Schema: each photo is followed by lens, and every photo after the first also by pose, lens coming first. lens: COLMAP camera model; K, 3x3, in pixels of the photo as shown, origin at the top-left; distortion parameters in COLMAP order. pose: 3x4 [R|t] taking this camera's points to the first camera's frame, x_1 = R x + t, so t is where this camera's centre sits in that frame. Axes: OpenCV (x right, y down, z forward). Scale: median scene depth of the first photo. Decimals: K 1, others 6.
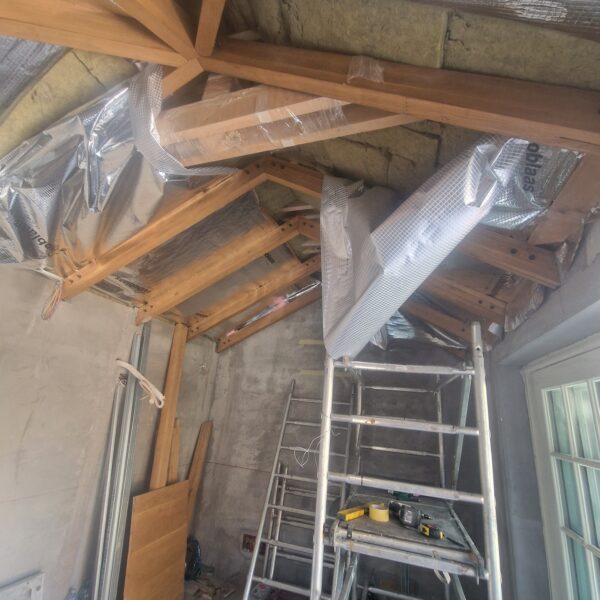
lens RADIAL K [[331.2, 0, 300.0], [0, 331.2, 300.0], [0, 0, 1]] dist [-0.005364, 0.000027]
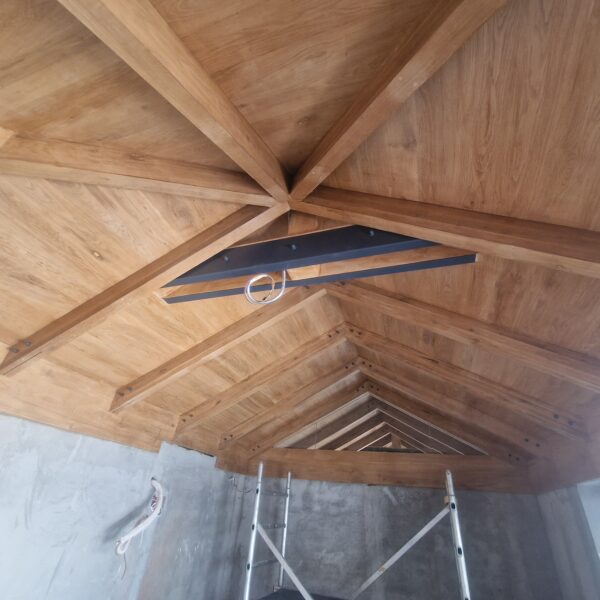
lens RADIAL K [[331.2, 0, 300.0], [0, 331.2, 300.0], [0, 0, 1]] dist [-0.005364, 0.000027]
pose [[0.999972, -0.006382, 0.003941, -0.185431], [0.007152, 0.969651, -0.244389, -0.090064], [-0.002262, 0.244410, 0.969669, -0.000081]]
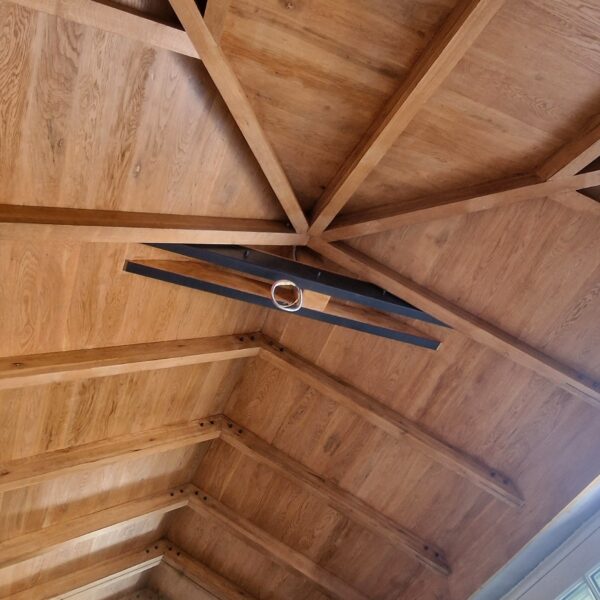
lens RADIAL K [[532.5, 0, 300.0], [0, 532.5, 300.0], [0, 0, 1]] dist [-0.001535, 0.000616]
pose [[0.733017, 0.446013, 0.513574, -0.810452], [-0.024611, 0.771918, -0.635245, 0.426965], [-0.679765, 0.453006, 0.576806, 0.031773]]
